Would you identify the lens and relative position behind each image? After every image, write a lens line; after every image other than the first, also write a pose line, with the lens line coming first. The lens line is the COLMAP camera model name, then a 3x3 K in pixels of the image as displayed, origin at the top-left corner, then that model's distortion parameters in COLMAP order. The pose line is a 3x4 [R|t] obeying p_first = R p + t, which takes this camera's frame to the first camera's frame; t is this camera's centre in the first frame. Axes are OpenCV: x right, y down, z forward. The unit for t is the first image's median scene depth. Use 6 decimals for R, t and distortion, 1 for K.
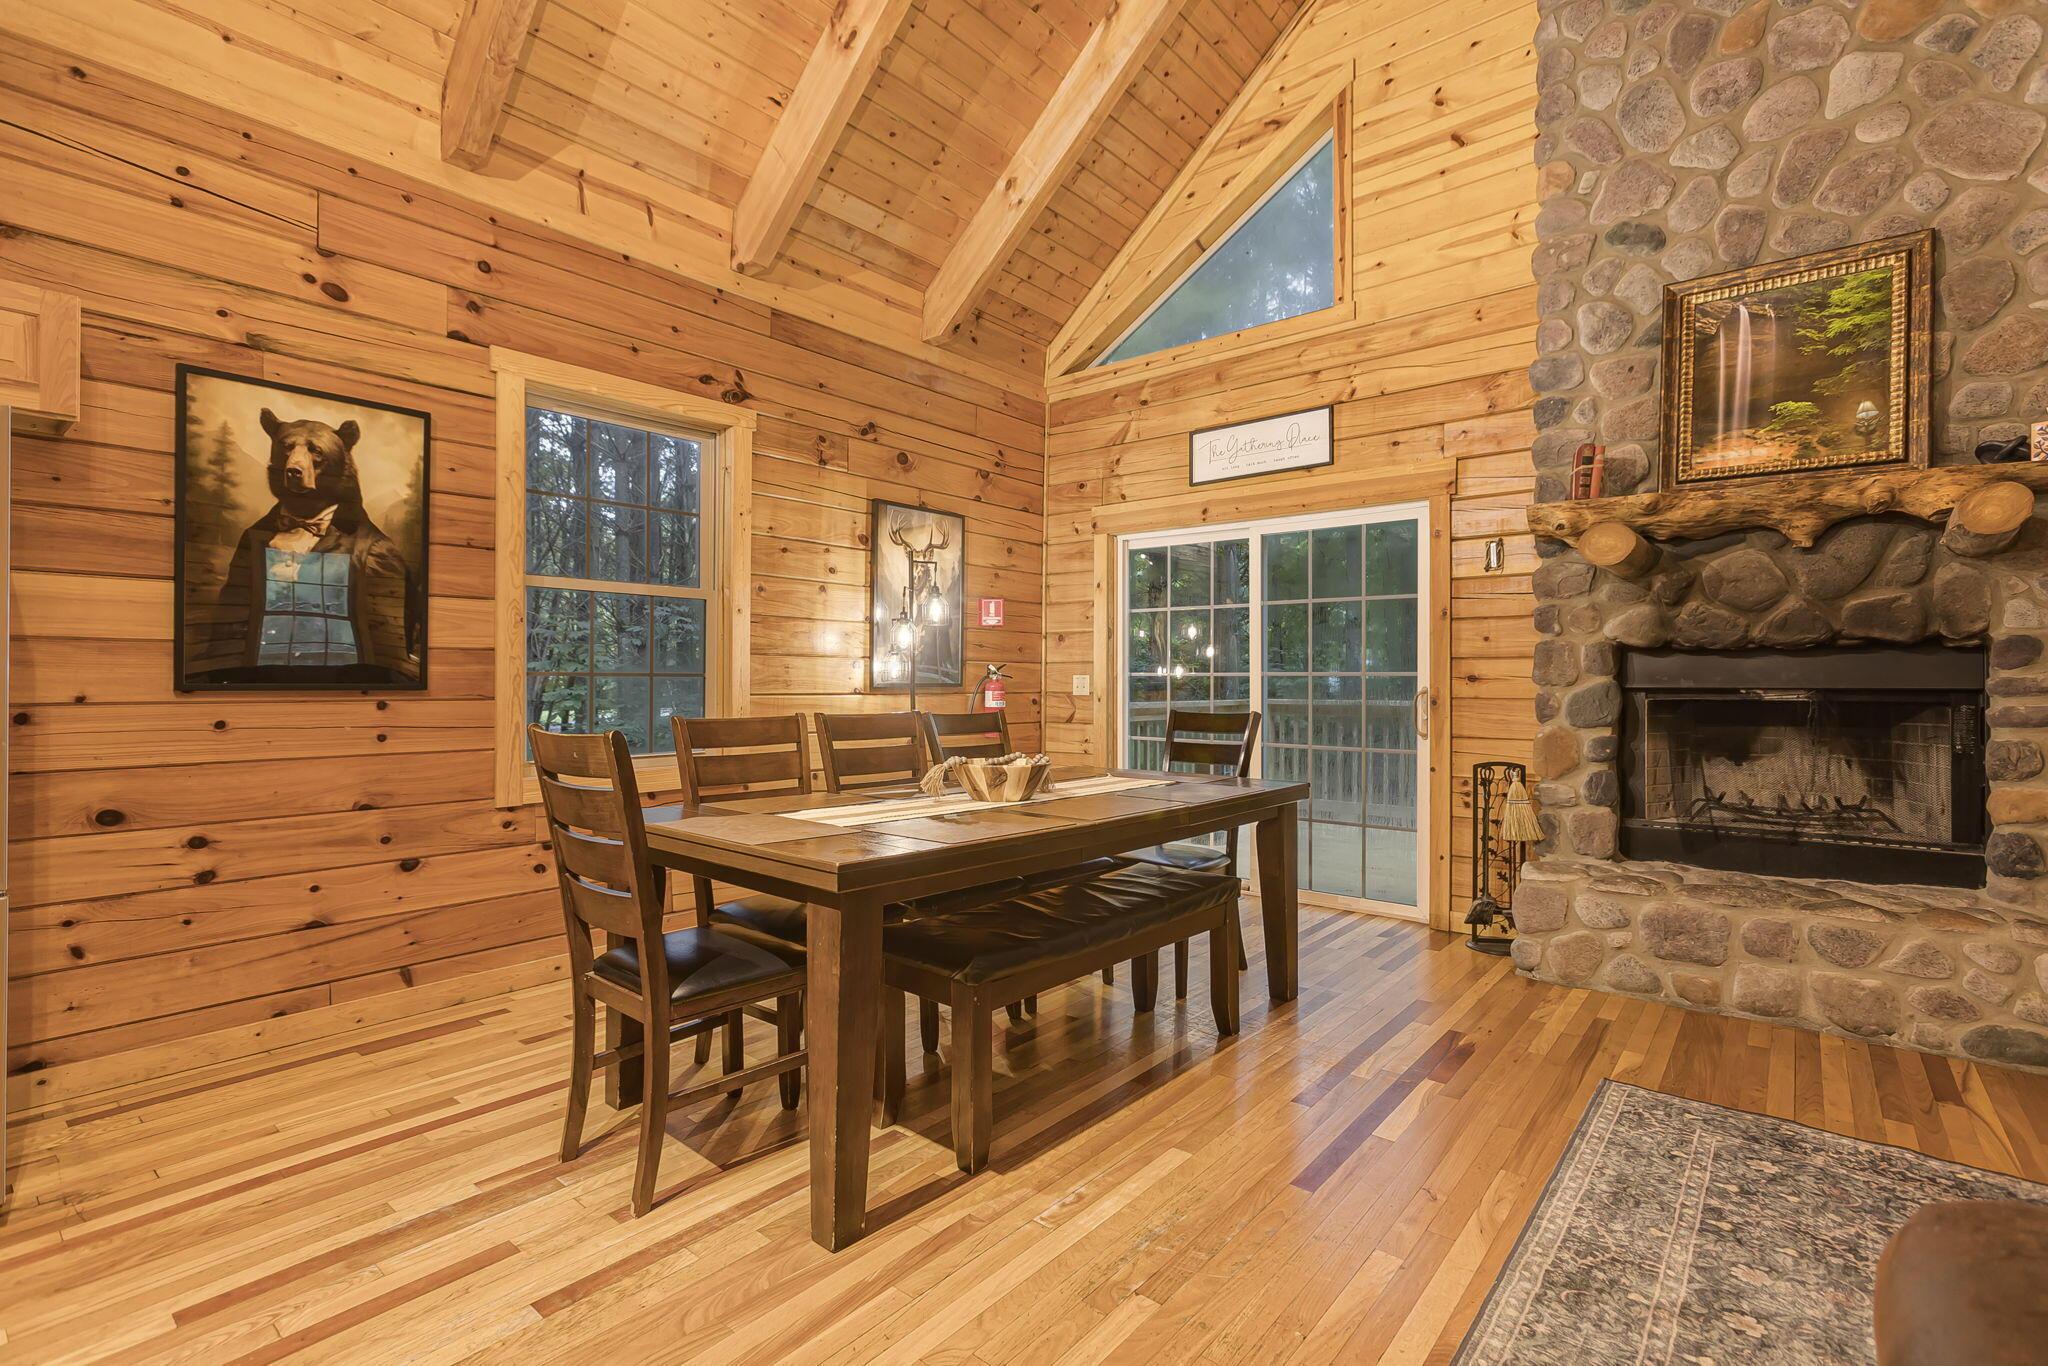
lens RADIAL K [[930.3, 0, 1024.0], [0, 930.3, 683.0], [0, 0, 1]] dist [-0.001626, 0.000384]
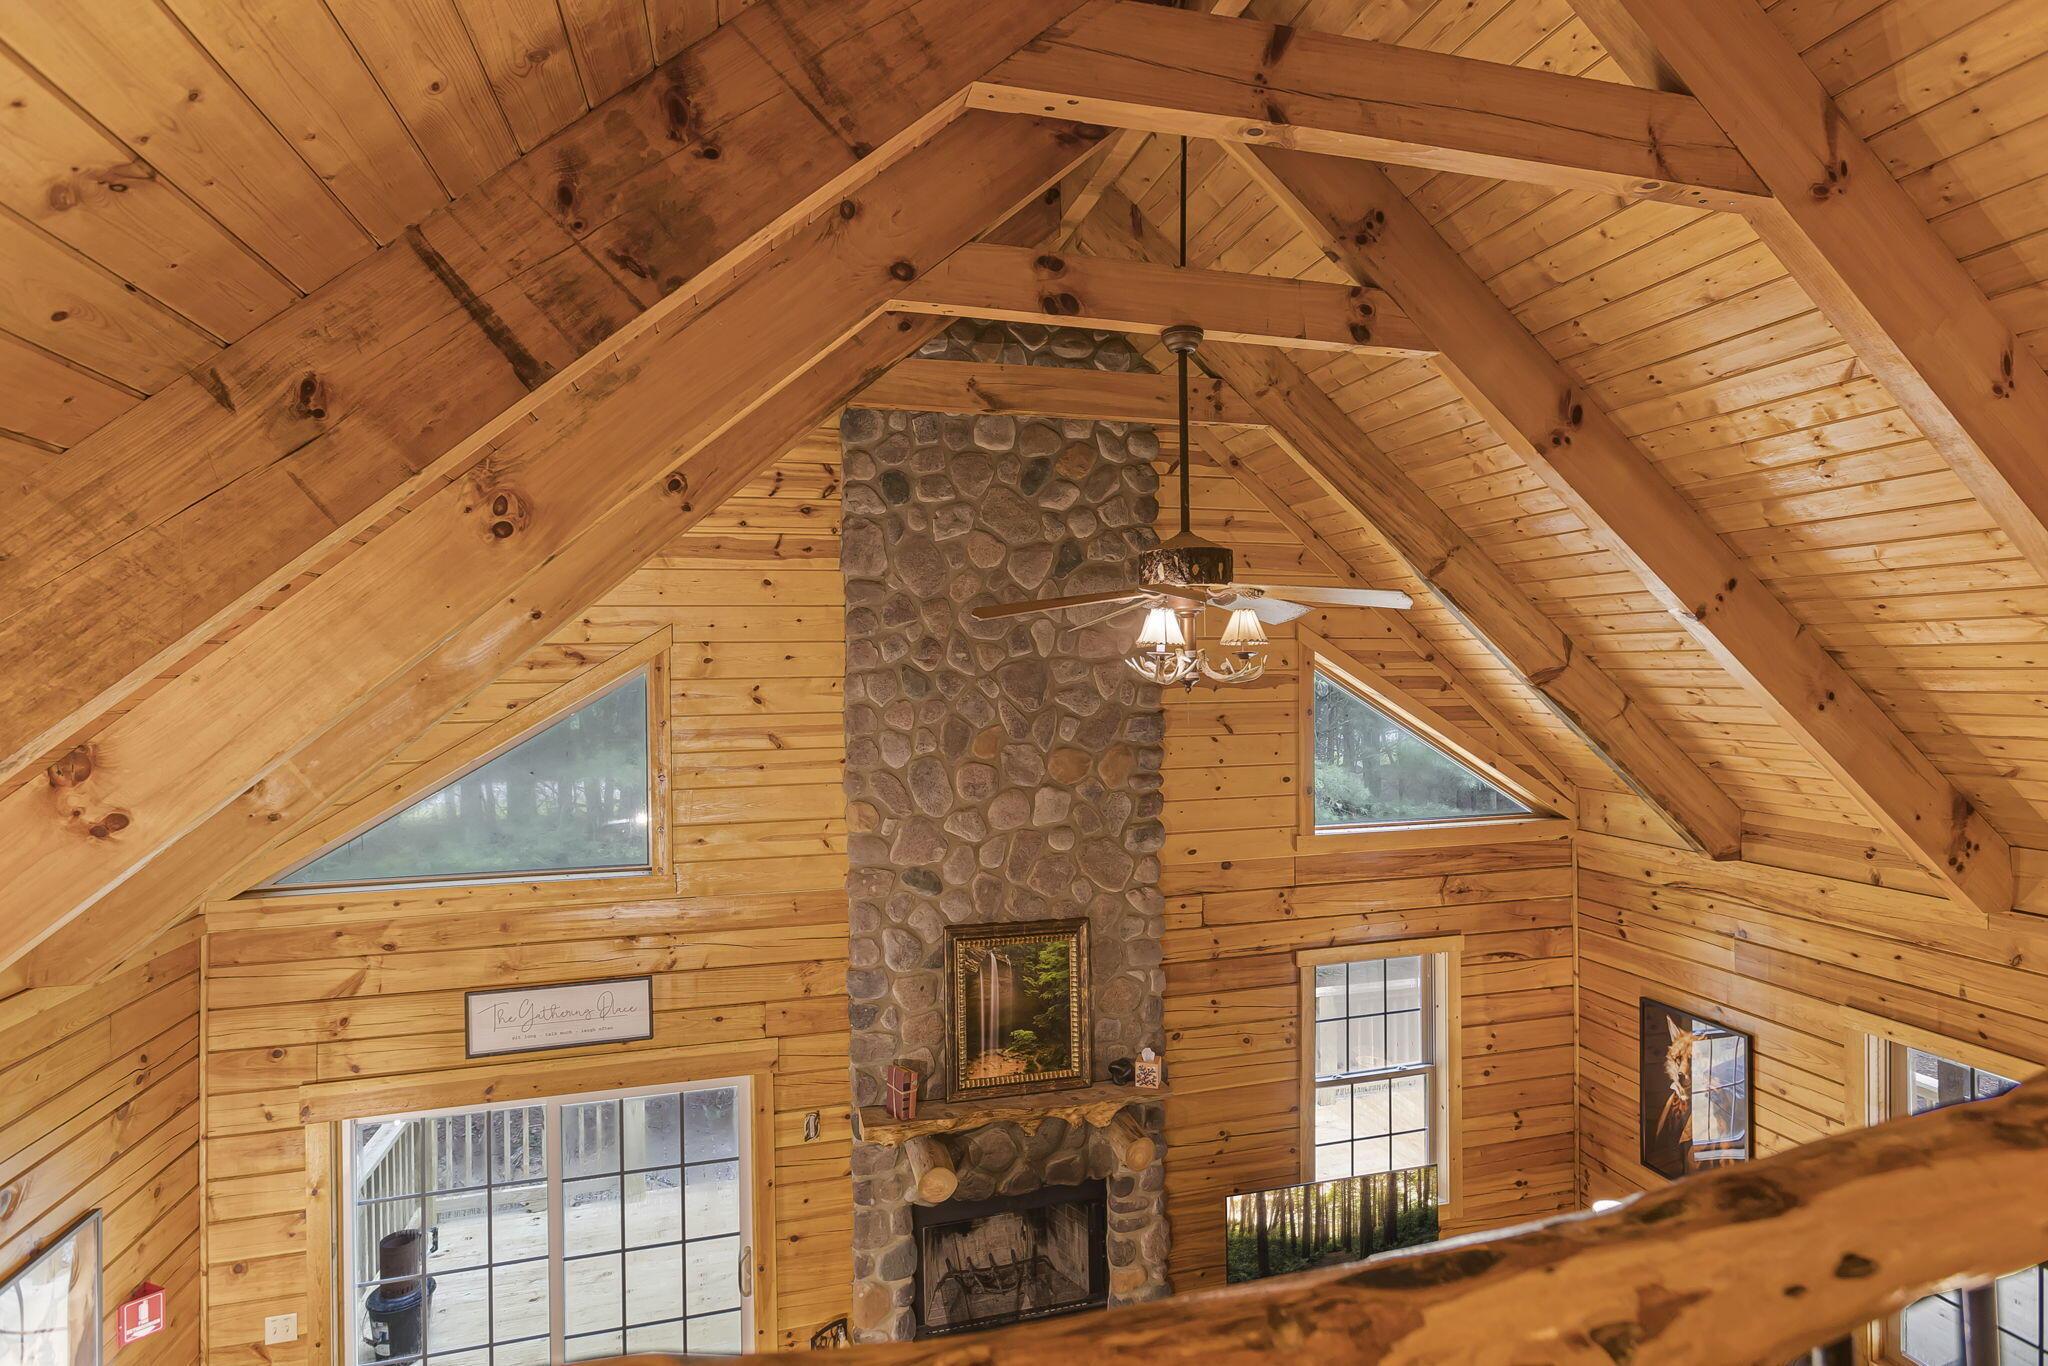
lens RADIAL K [[1010.4, 0, 1024.0], [0, 1010.4, 683.0], [0, 0, 1]] dist [-0.016584, 0.011159]
pose [[0.568048, -0.014518, 0.822867, -0.392664], [0.012707, 0.999880, 0.008869, -0.797256], [-0.822897, 0.005419, 0.568165, 0.126852]]
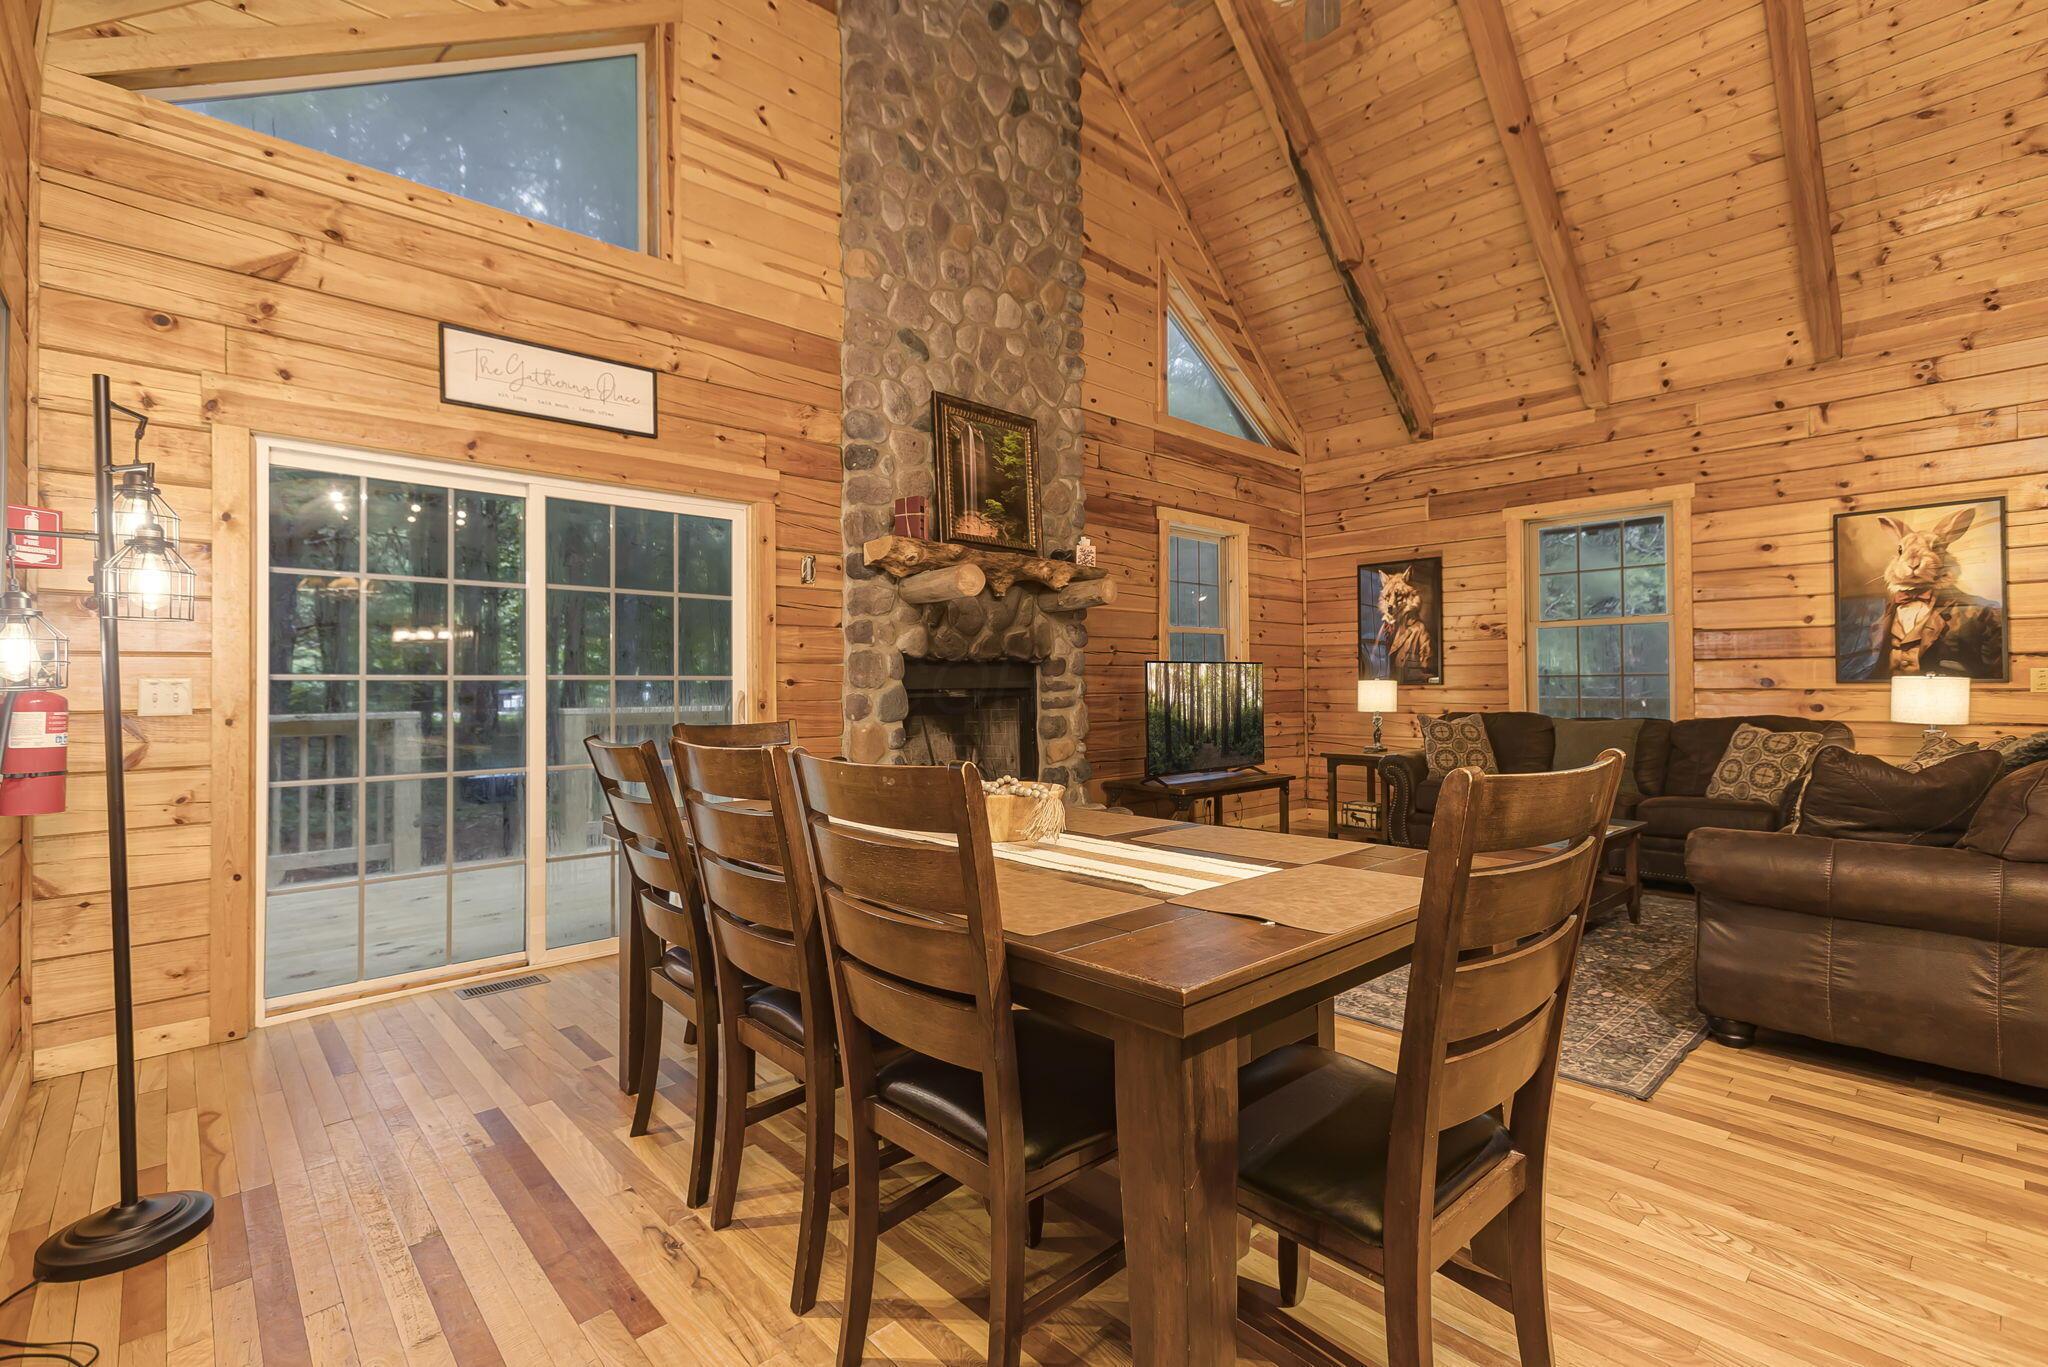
lens RADIAL K [[915.3, 0, 1026.3], [0, 915.3, 674.4], [0, 0, 1]] dist [-0.009712, 0.015609]
pose [[0.121666, 0.008060, 0.992538, -0.629313], [0.008740, 0.999920, -0.009191, -0.002054], [-0.992533, 0.009793, 0.121586, 0.729001]]
